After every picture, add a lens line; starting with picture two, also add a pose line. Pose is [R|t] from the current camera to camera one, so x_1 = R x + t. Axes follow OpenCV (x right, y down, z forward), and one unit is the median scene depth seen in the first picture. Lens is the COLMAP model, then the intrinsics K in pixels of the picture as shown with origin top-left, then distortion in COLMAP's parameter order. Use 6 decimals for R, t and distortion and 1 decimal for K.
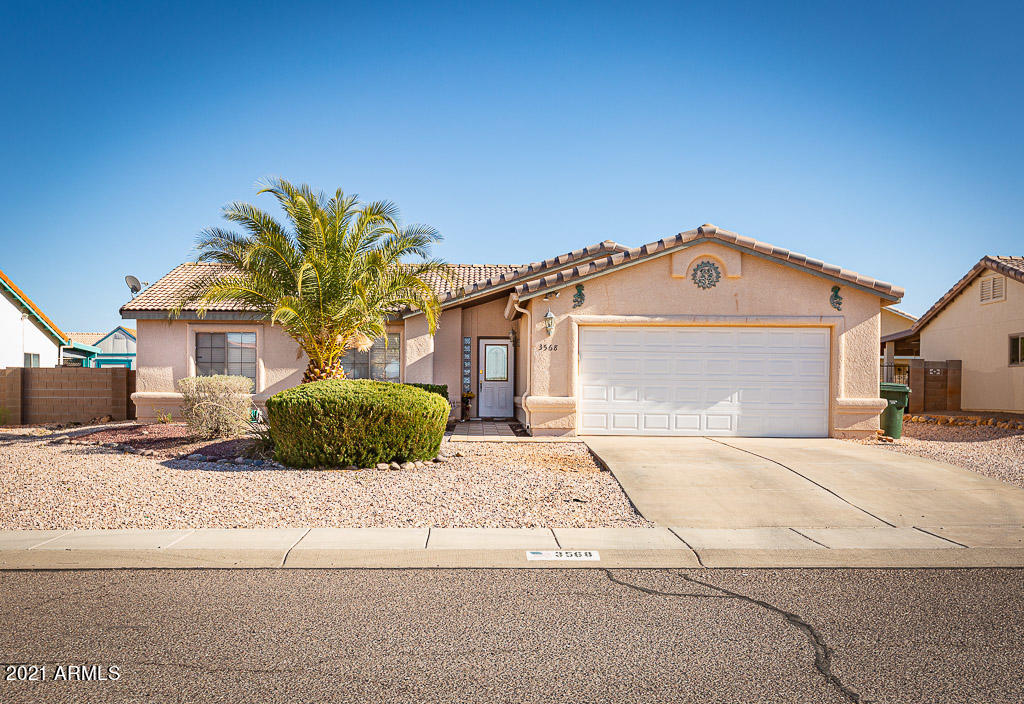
lens RADIAL K [[1006.0, 0, 510.1], [0, 1006.0, 354.4], [0, 0, 1]] dist [0.004089, 0.000000]
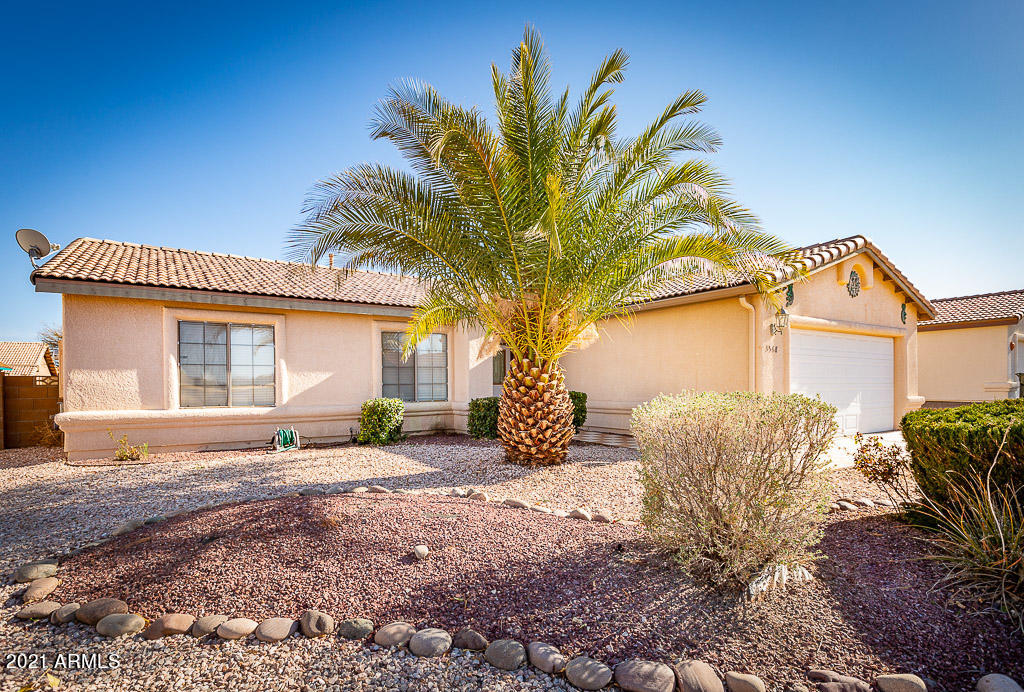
lens RADIAL K [[534.8, 0, 520.1], [0, 534.8, 369.7], [0, 0, 1]] dist [0.015085, 0.000320]
pose [[0.830625, 0.000641, 0.556831, -0.414527], [-0.007041, 0.999931, 0.009351, 0.008459], [-0.556787, -0.011687, 0.830573, 0.726251]]
